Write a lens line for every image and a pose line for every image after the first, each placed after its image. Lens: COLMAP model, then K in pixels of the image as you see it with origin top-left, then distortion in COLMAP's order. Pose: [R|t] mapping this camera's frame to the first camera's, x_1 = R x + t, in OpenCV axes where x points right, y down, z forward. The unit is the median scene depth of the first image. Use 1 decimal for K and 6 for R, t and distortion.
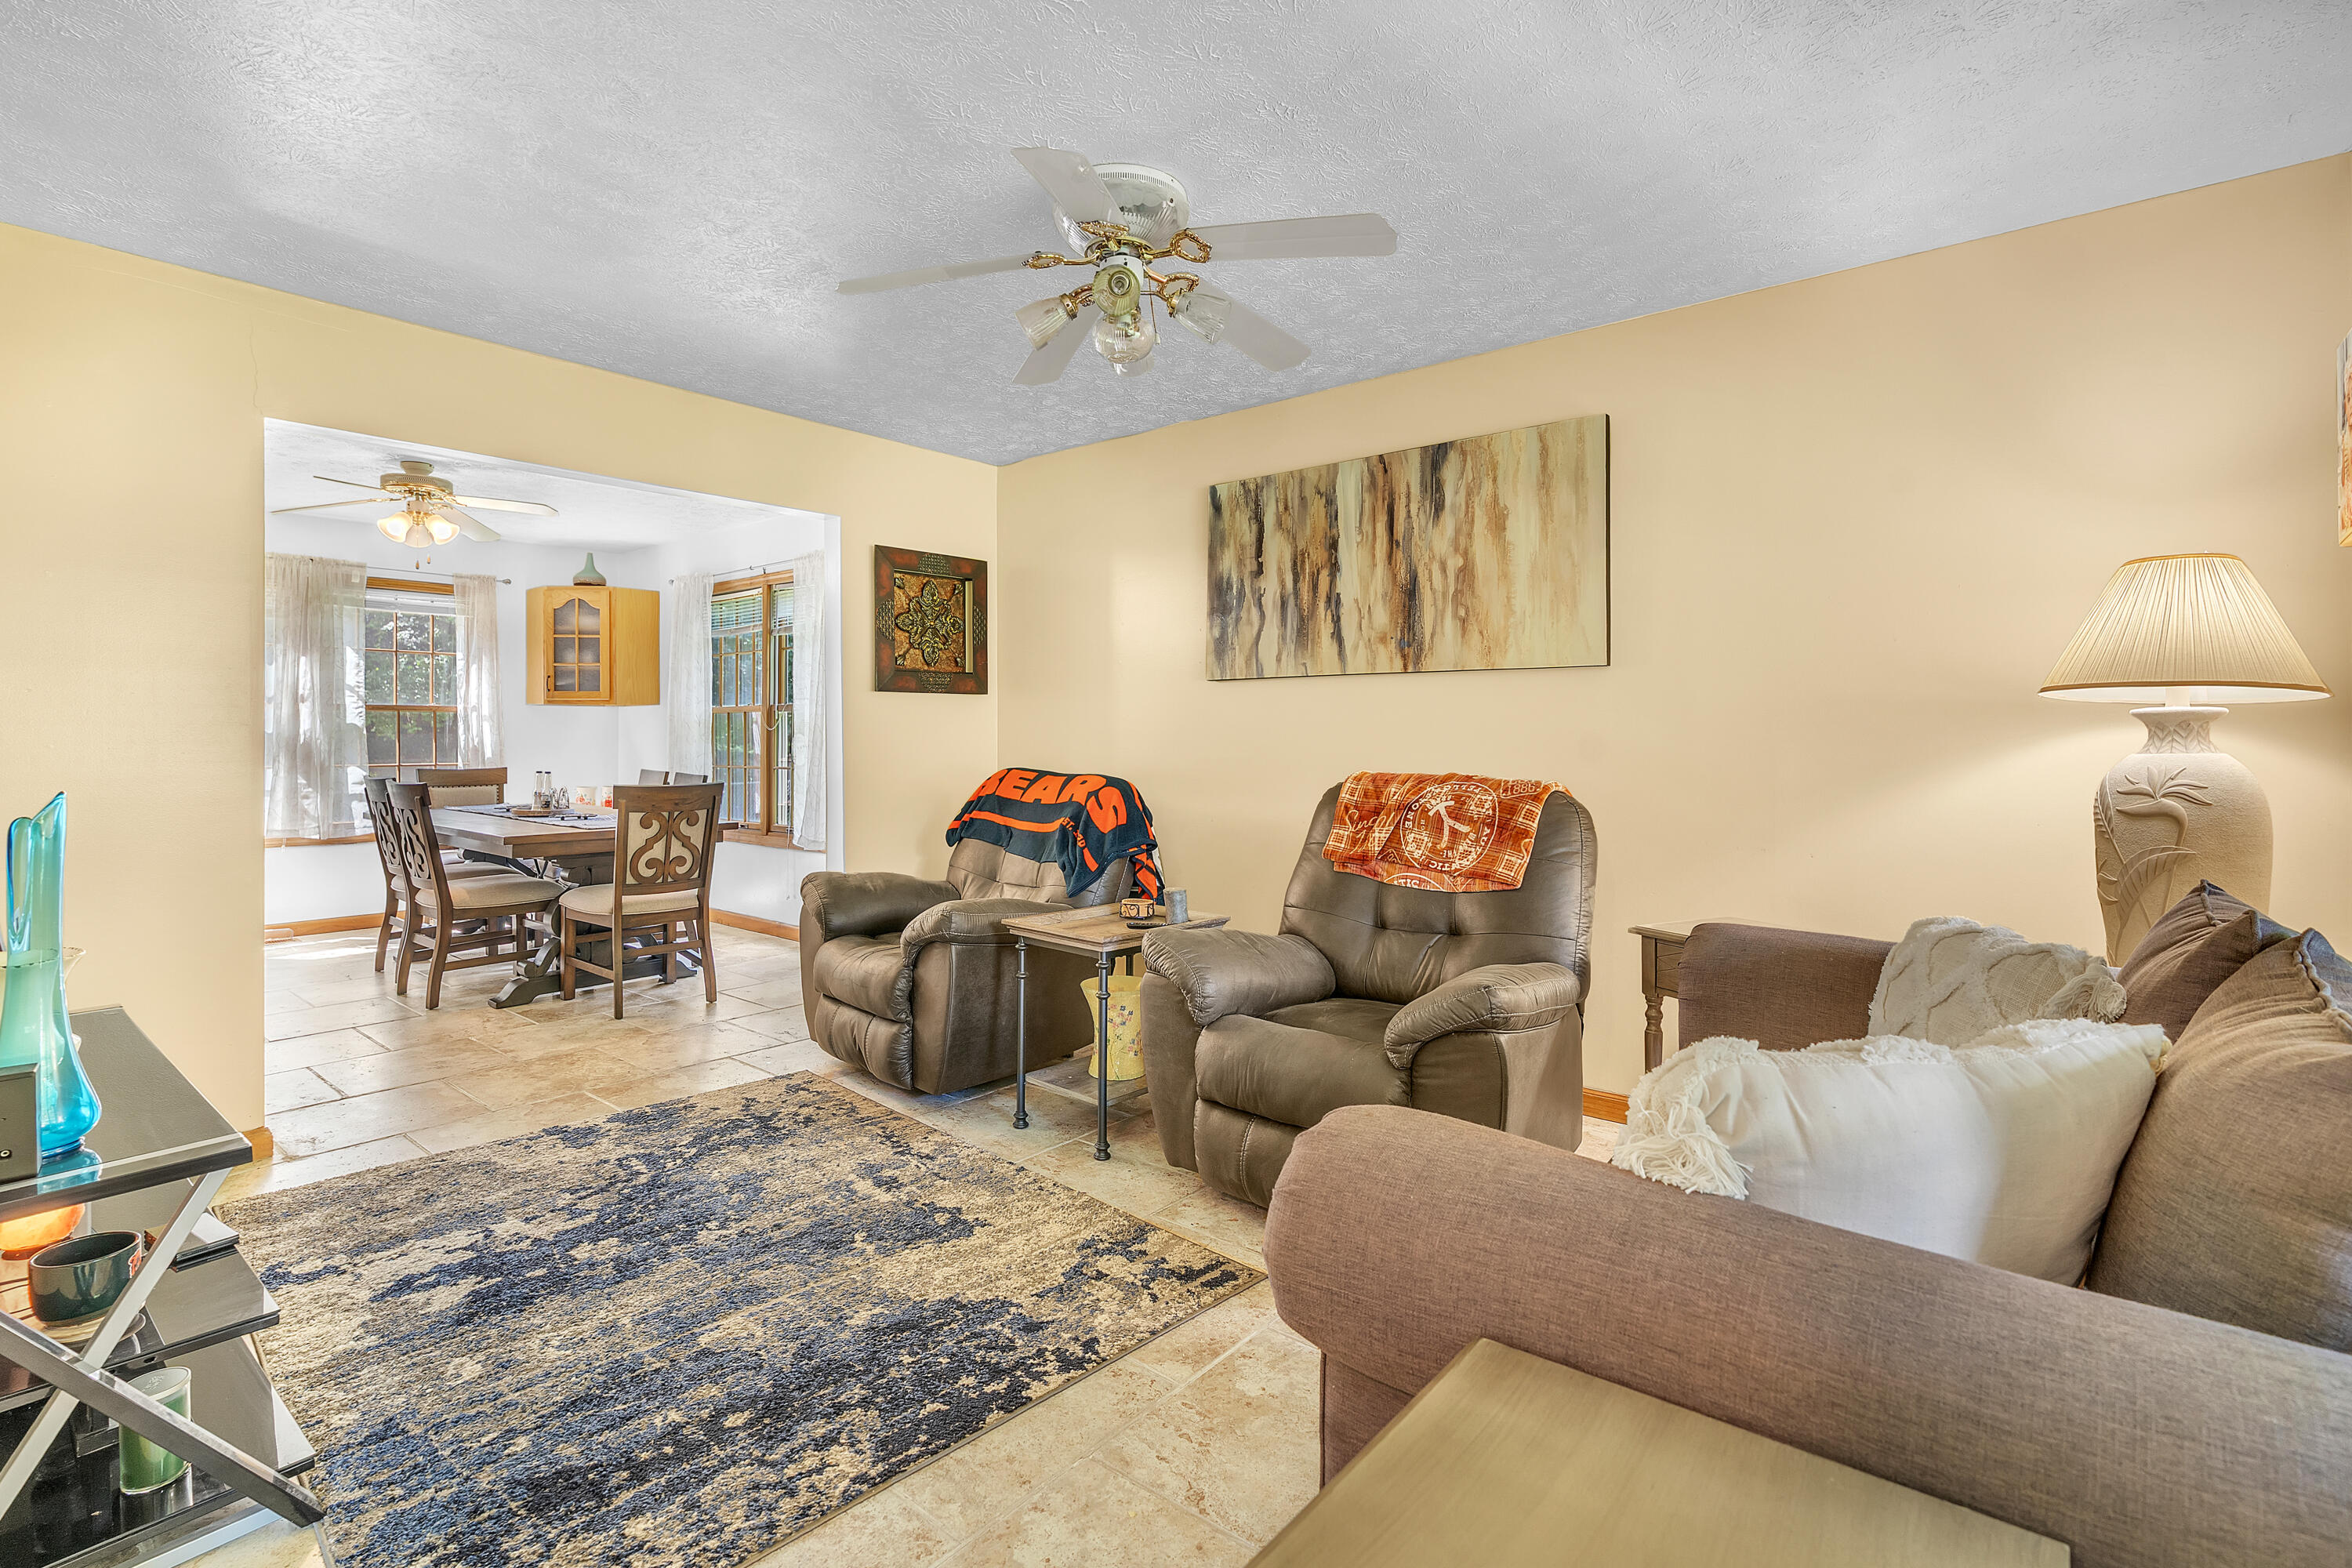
lens RADIAL K [[1088.6, 0, 1167.5], [0, 1088.6, 735.9], [0, 0, 1]] dist [-0.002539, -0.000565]
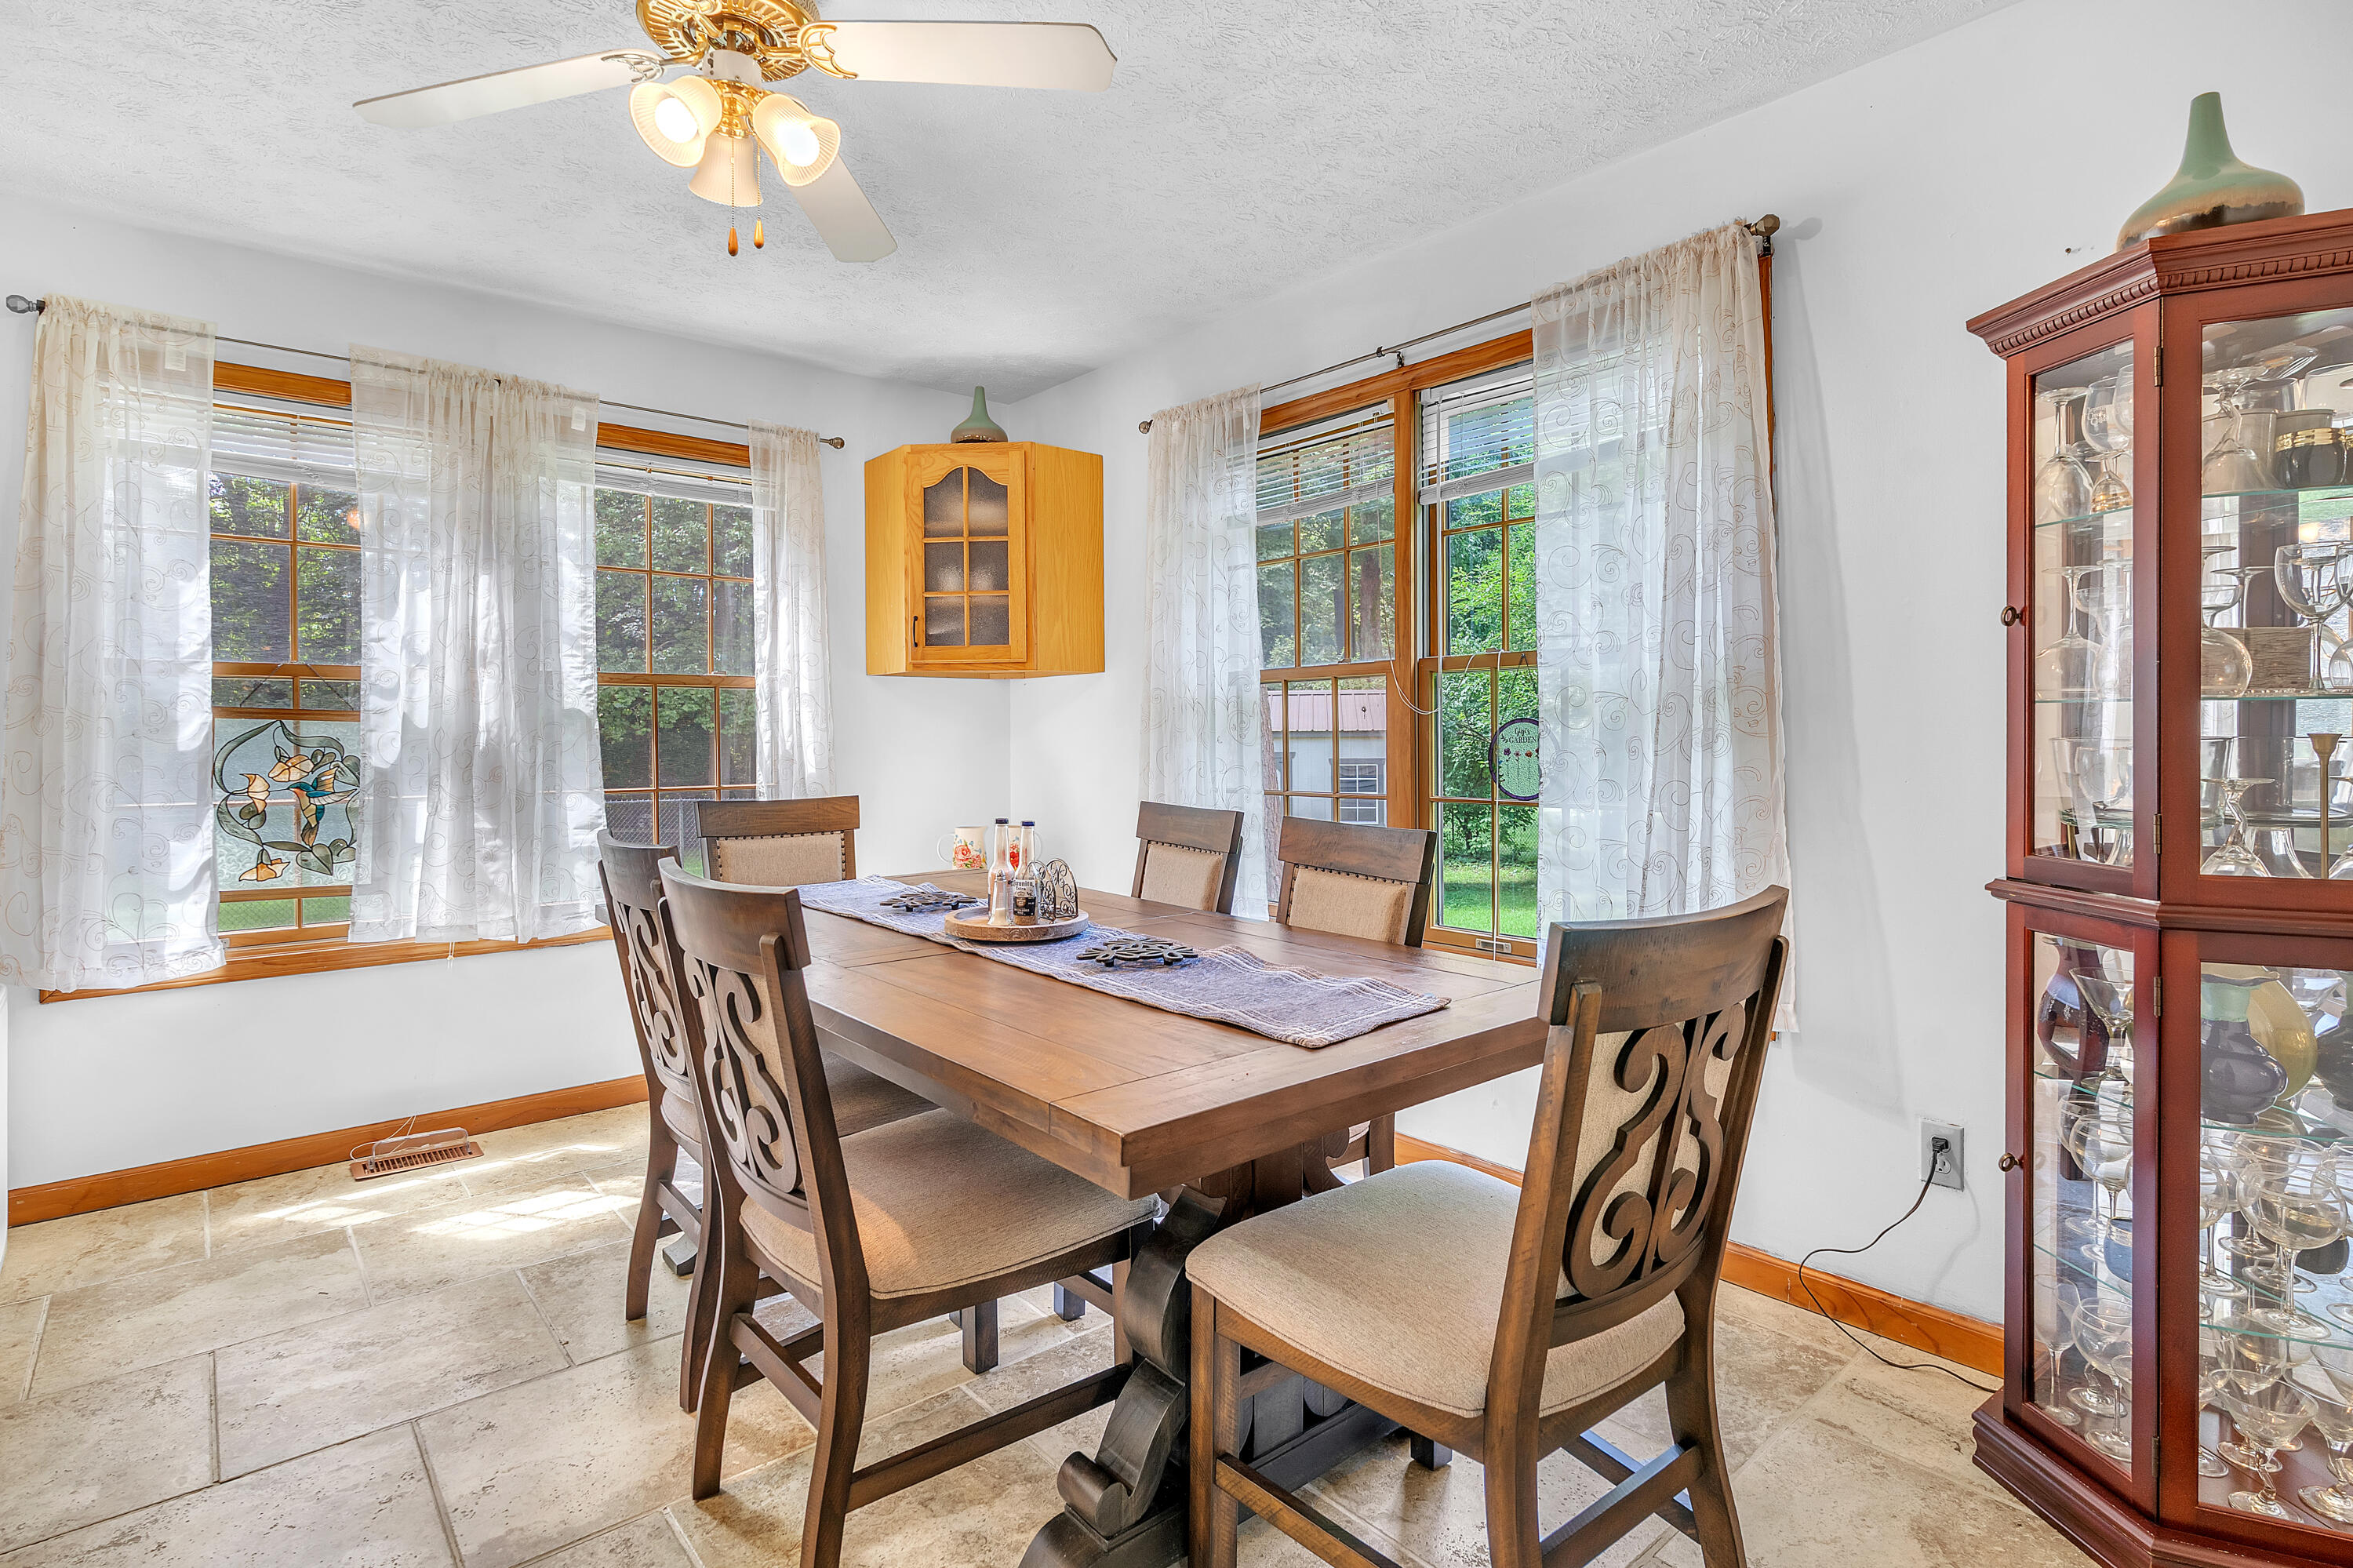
lens RADIAL K [[1150.1, 0, 1174.9], [0, 1150.1, 745.4], [0, 0, 1]] dist [-0.000593, -0.000160]
pose [[0.986021, -0.002806, -0.166598, -0.384451], [0.003963, 0.999970, 0.006616, 0.002931], [0.166574, -0.007184, 0.986003, 0.517731]]
